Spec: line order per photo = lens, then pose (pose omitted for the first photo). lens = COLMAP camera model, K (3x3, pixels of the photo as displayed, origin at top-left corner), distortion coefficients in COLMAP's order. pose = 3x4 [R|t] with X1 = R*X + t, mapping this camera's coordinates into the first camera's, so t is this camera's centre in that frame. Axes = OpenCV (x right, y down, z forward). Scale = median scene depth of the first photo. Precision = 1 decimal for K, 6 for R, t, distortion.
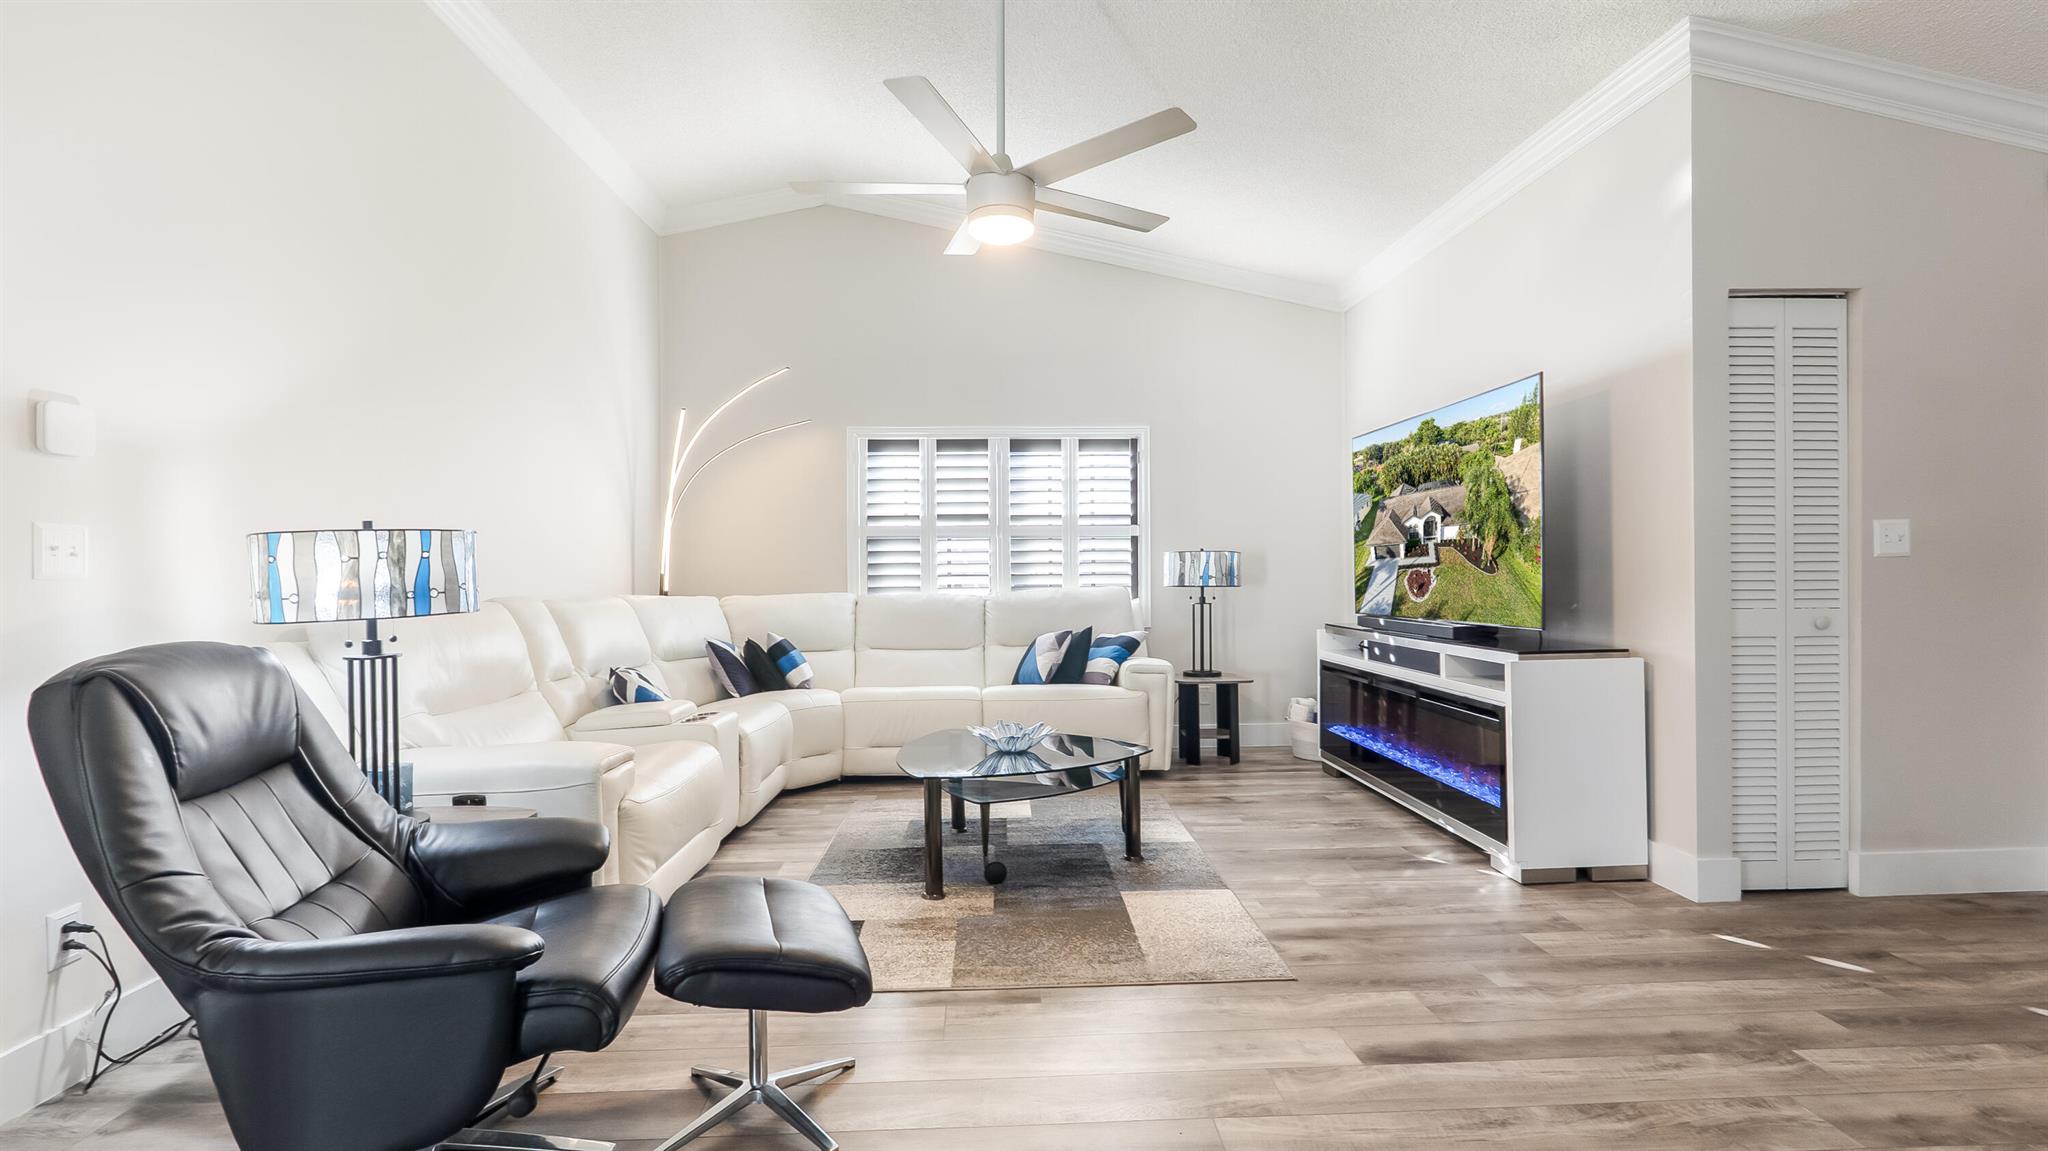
lens RADIAL K [[963.0, 0, 1021.7], [0, 963.0, 568.3], [0, 0, 1]] dist [-0.005376, 0.000970]
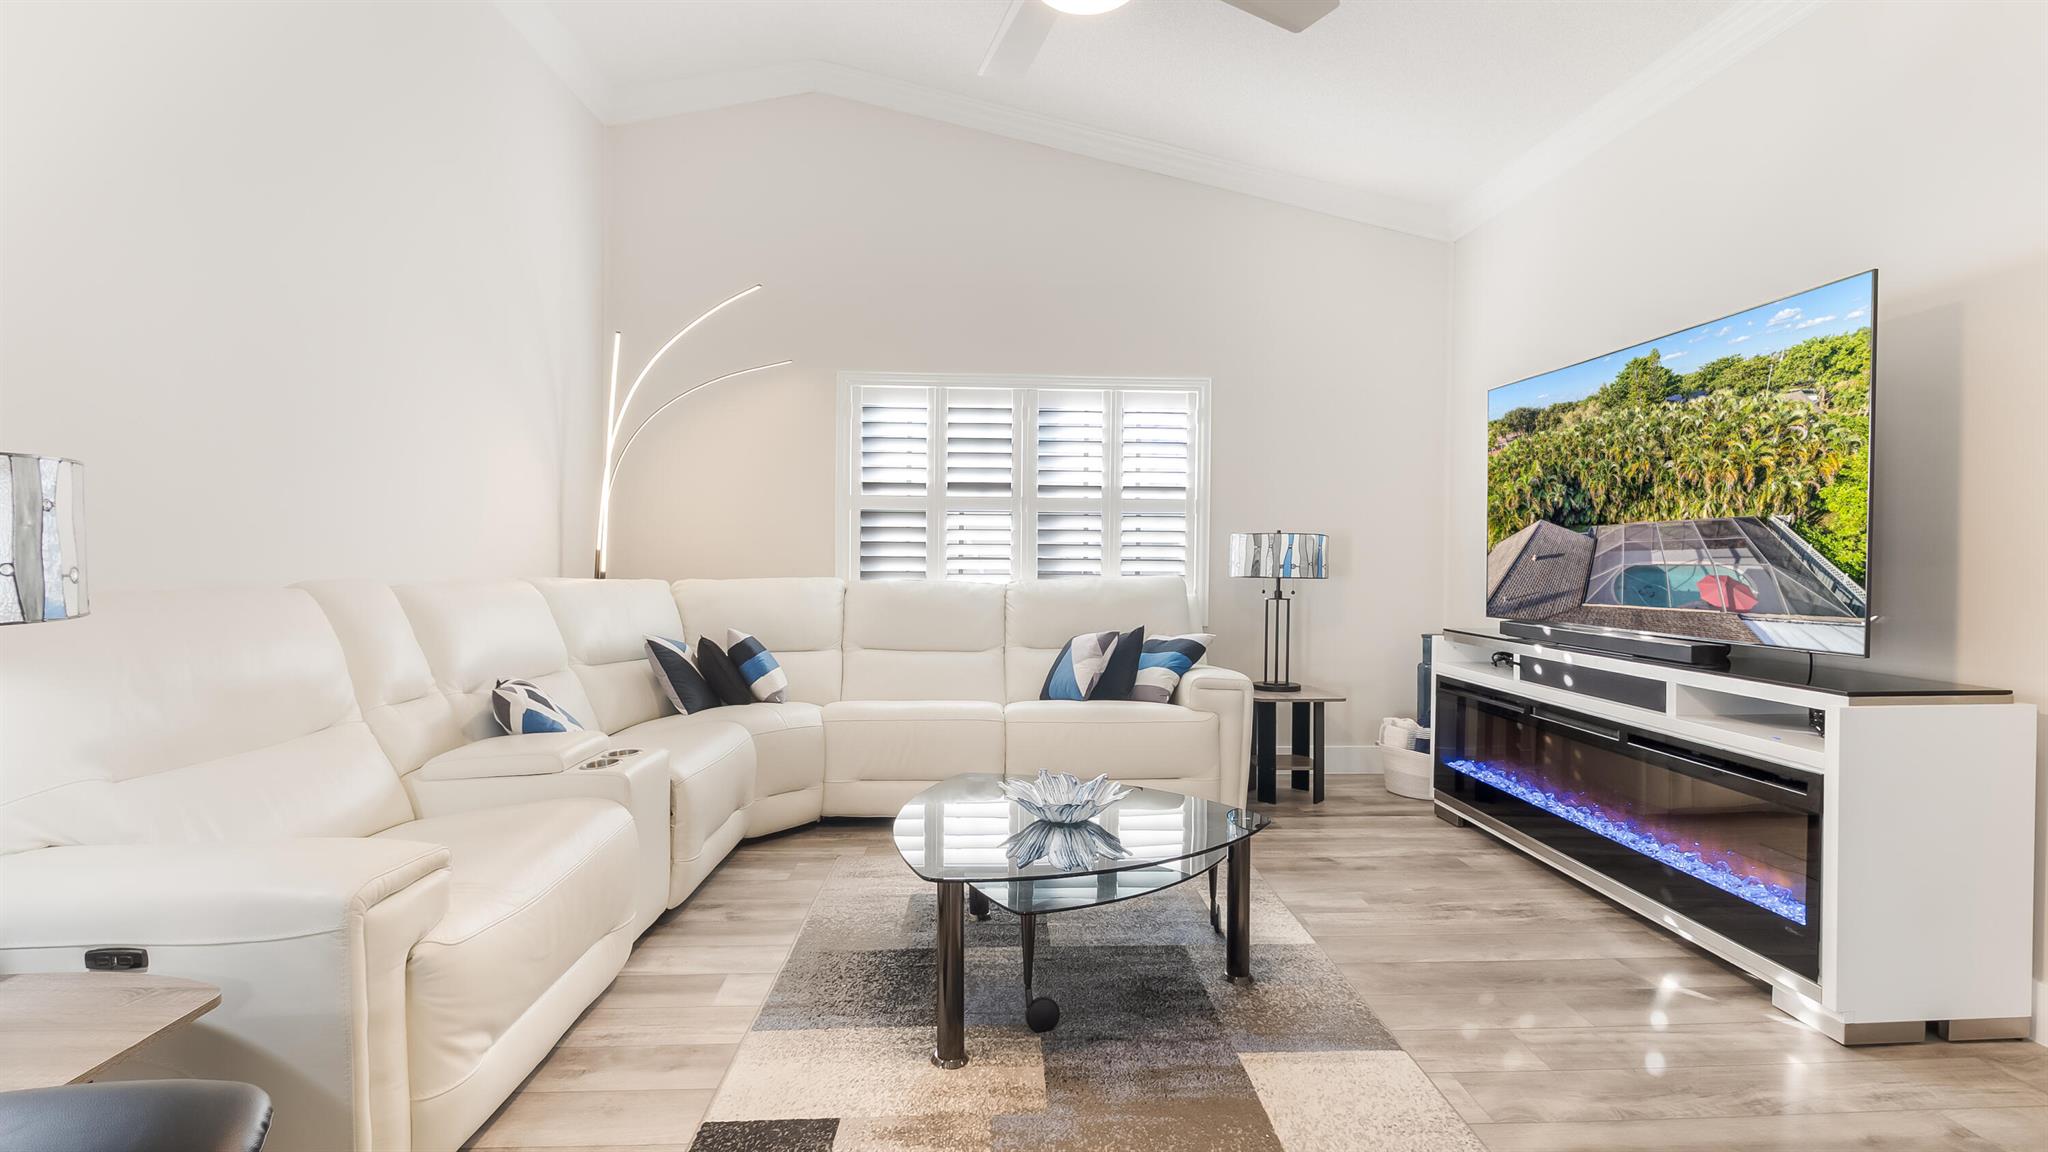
lens RADIAL K [[952.8, 0, 1027.5], [0, 952.8, 572.2], [0, 0, 1]] dist [-0.003228, -0.000311]
pose [[0.999809, 0.016775, 0.009988, -0.037604], [-0.017000, 0.999594, 0.022887, -0.000248], [-0.009600, -0.023053, 0.999688, 0.273406]]
